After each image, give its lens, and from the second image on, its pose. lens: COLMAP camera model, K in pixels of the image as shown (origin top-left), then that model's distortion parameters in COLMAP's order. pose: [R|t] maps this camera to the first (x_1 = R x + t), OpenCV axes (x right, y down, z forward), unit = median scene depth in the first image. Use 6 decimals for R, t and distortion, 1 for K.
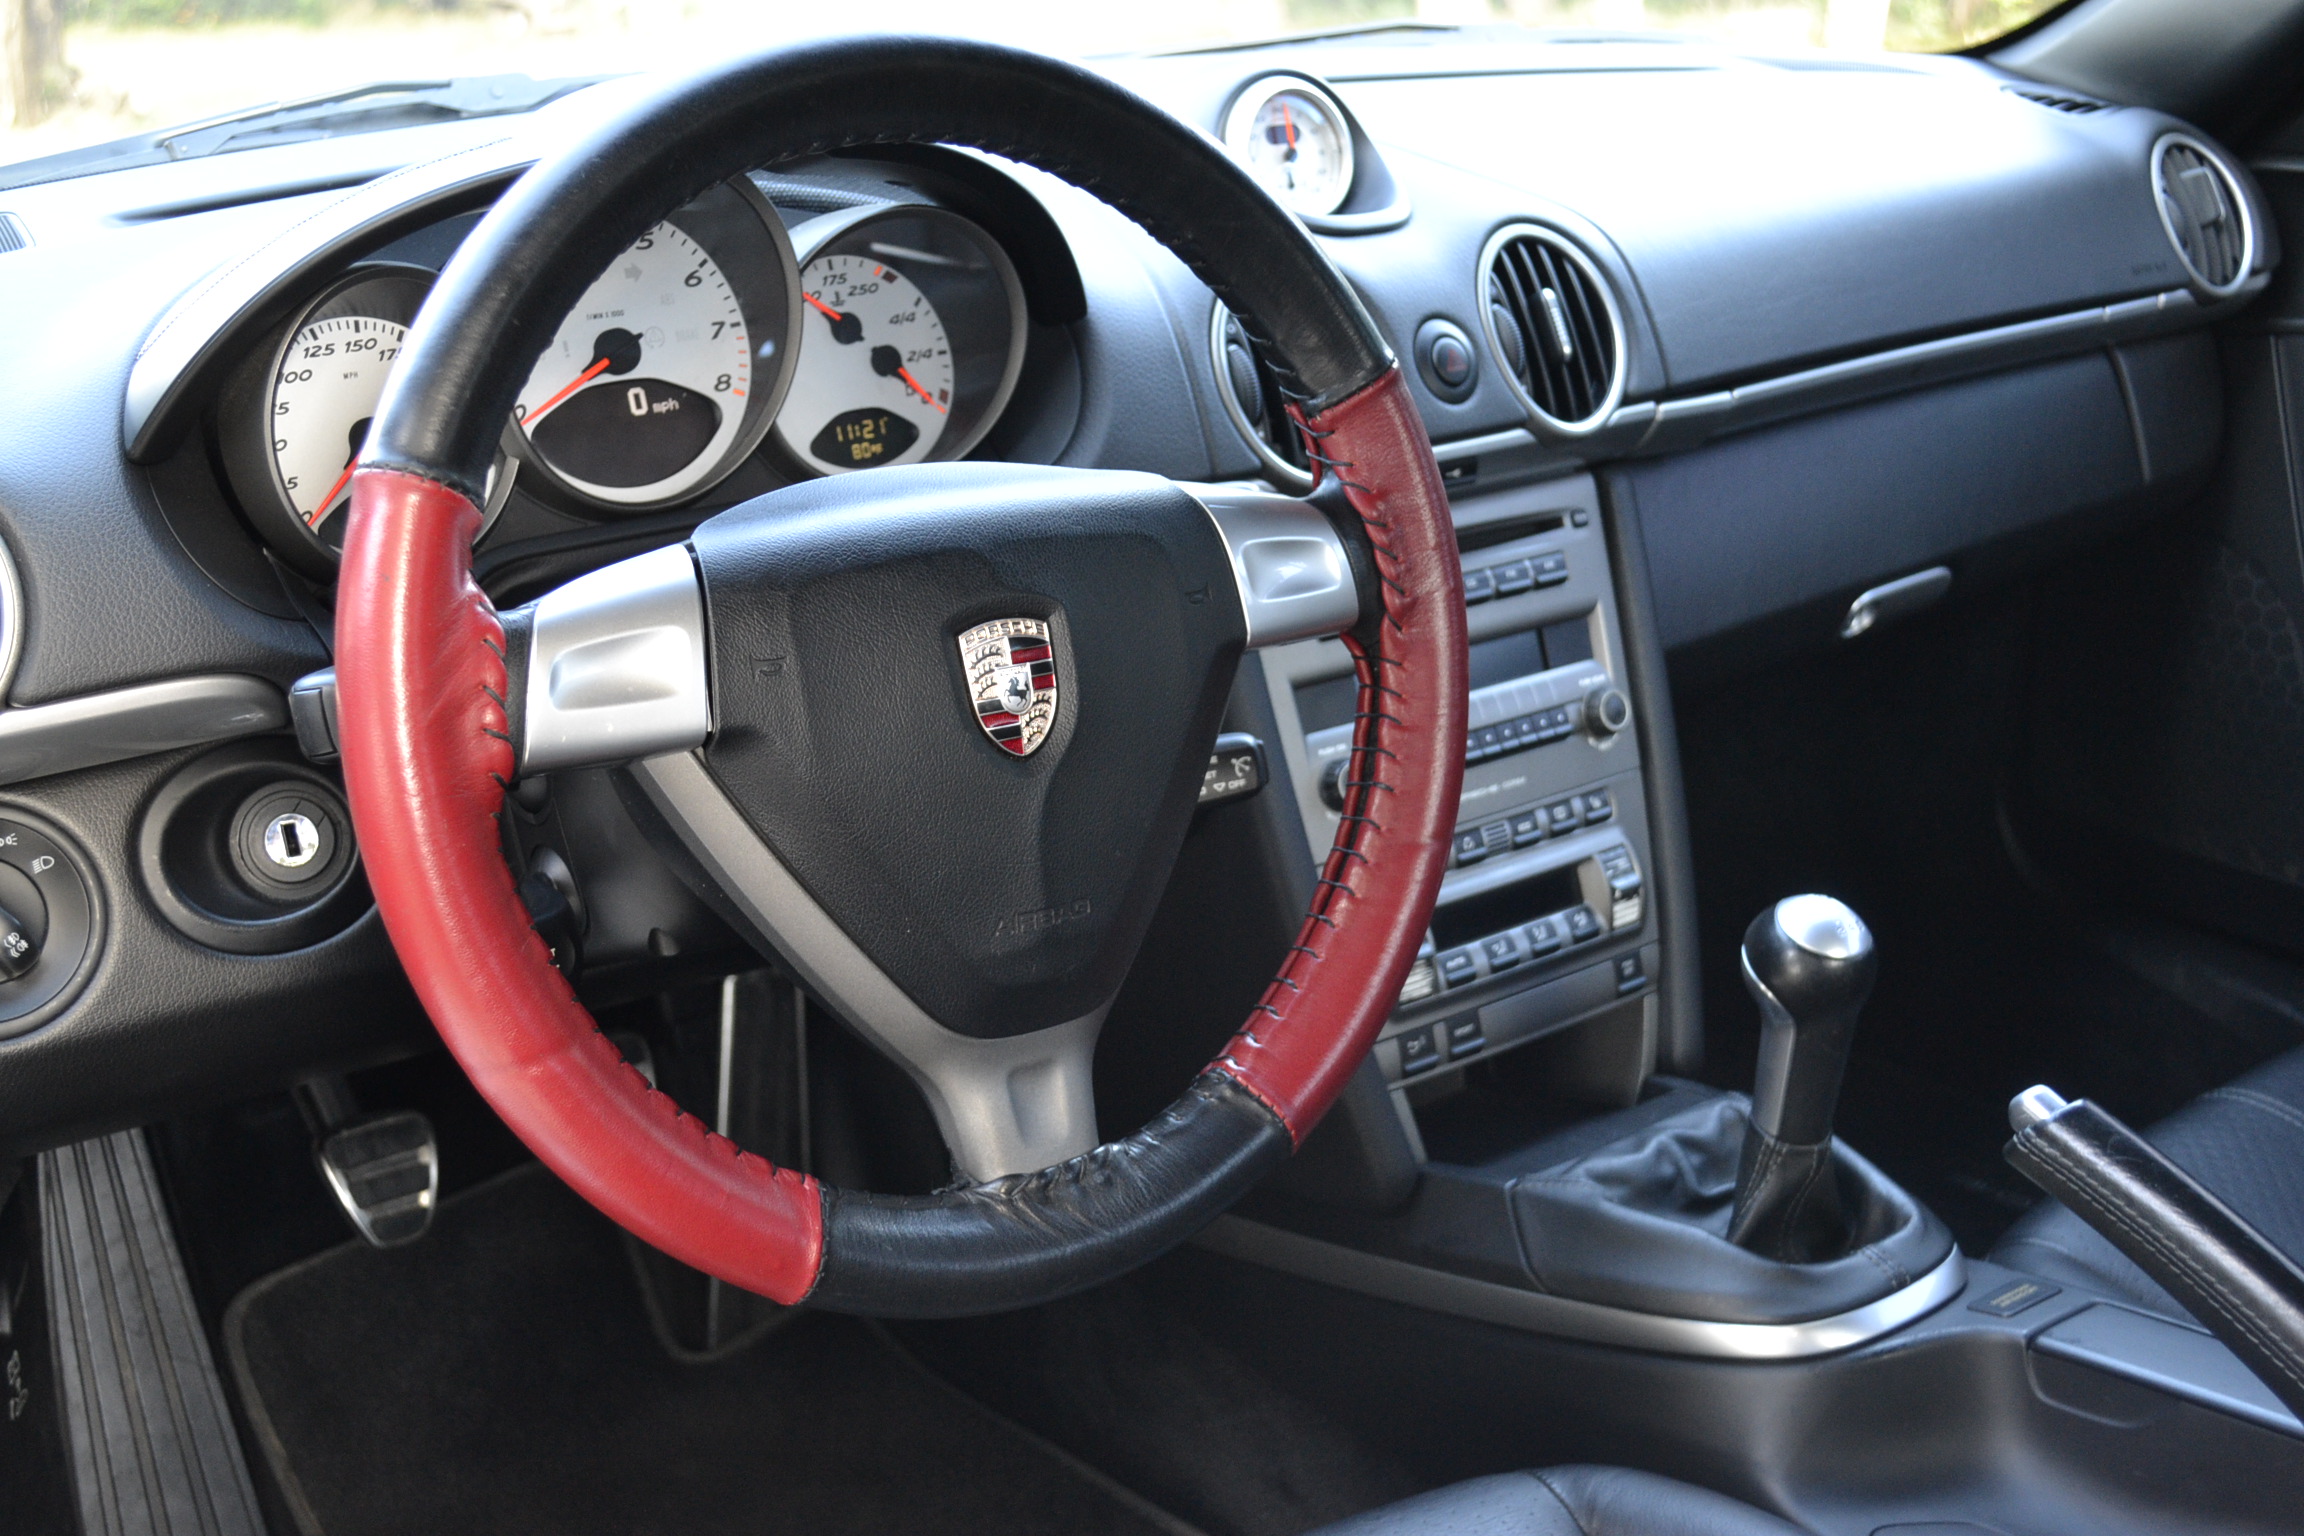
lens RADIAL K [[2520.2, 0, 1152.0], [0, 2520.2, 768.0], [0, 0, 1]] dist [-0.060522, 0.025996]
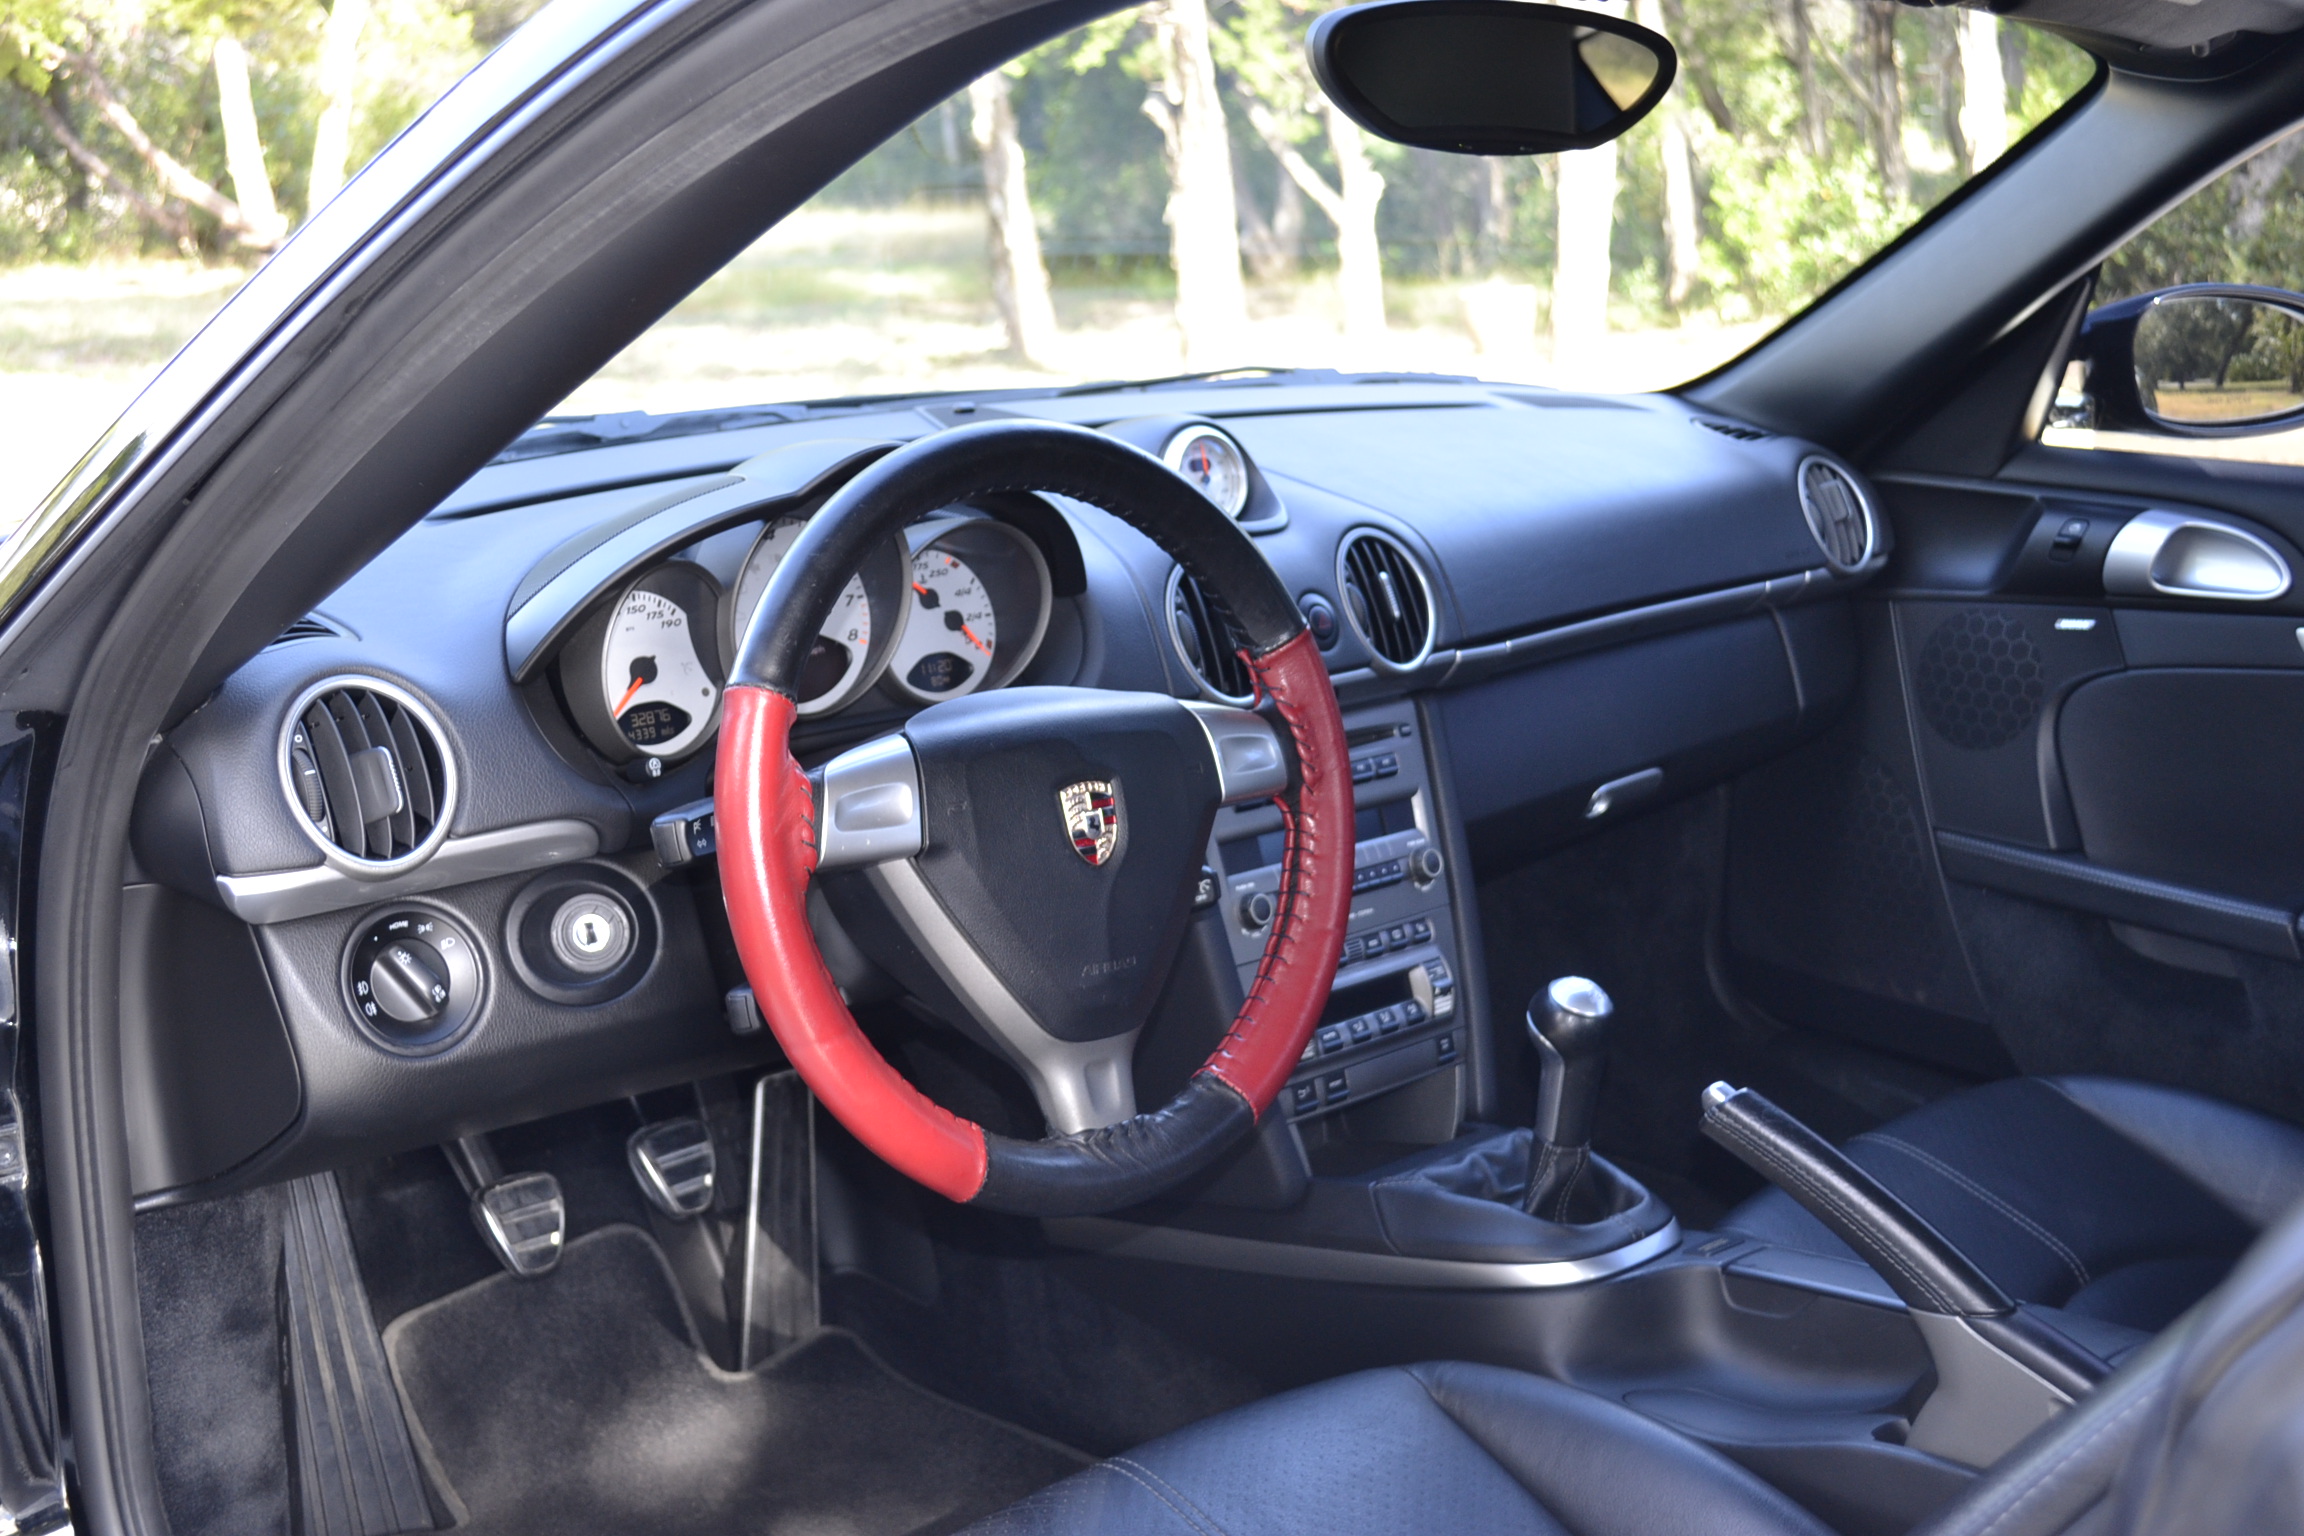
lens RADIAL K [[2520.2, 0, 1152.0], [0, 2520.2, 768.0], [0, 0, 1]] dist [-0.060522, 0.025996]
pose [[0.995001, -0.000451, 0.099860, -0.132301], [0.010011, 0.995403, -0.095255, 0.065162], [-0.099357, 0.095779, 0.990431, -0.459203]]
